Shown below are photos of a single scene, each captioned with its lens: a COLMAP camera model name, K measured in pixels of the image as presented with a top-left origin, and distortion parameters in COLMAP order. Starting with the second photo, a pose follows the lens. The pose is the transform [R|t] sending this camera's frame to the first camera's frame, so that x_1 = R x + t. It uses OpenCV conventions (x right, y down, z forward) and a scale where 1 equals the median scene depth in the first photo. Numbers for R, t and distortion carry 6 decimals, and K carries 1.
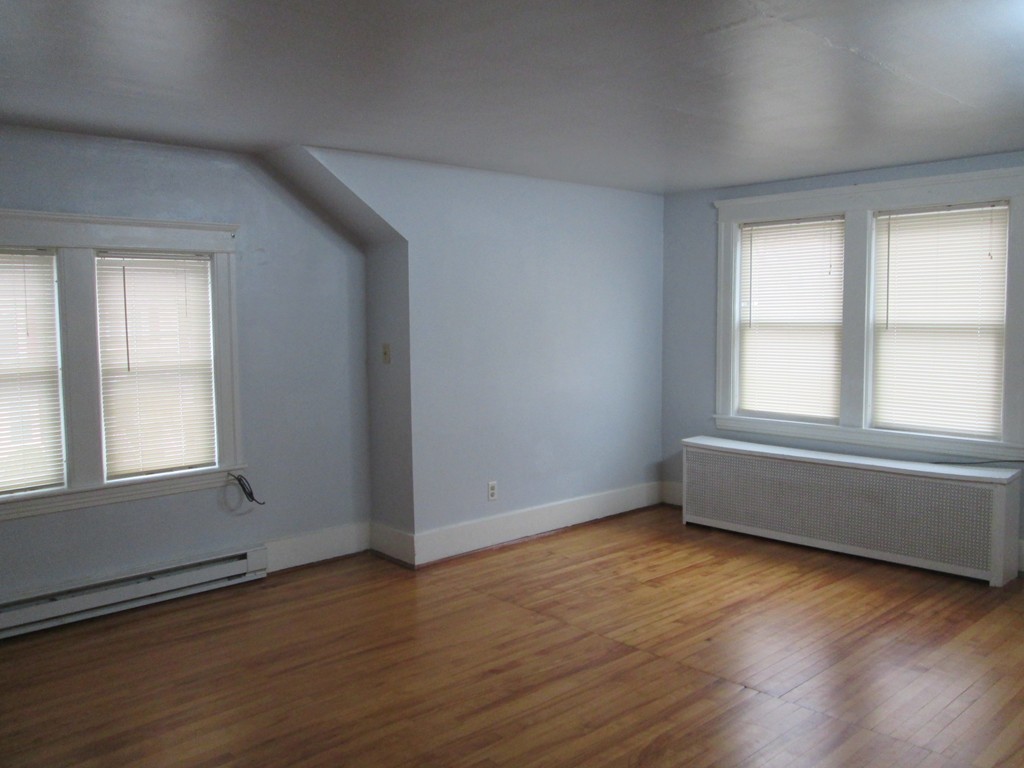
lens RADIAL K [[840.0, 0, 512.0], [0, 840.0, 384.0], [0, 0, 1]] dist [0.001612, 0.000722]
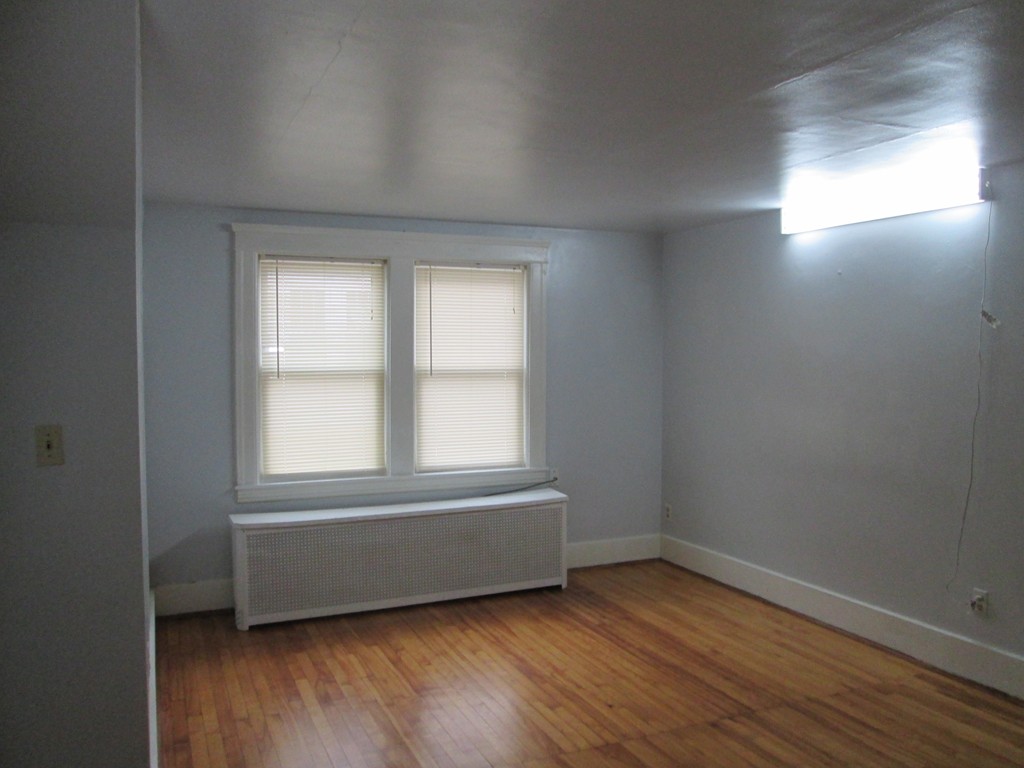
lens RADIAL K [[859.0, 0, 489.3], [0, 859.0, 386.5], [0, 0, 1]] dist [-0.014592, -0.011276]
pose [[0.353895, -0.032608, 0.934717, -0.512052], [0.080910, 0.996713, 0.004137, -0.049759], [-0.931779, 0.074163, 0.355370, 0.555360]]
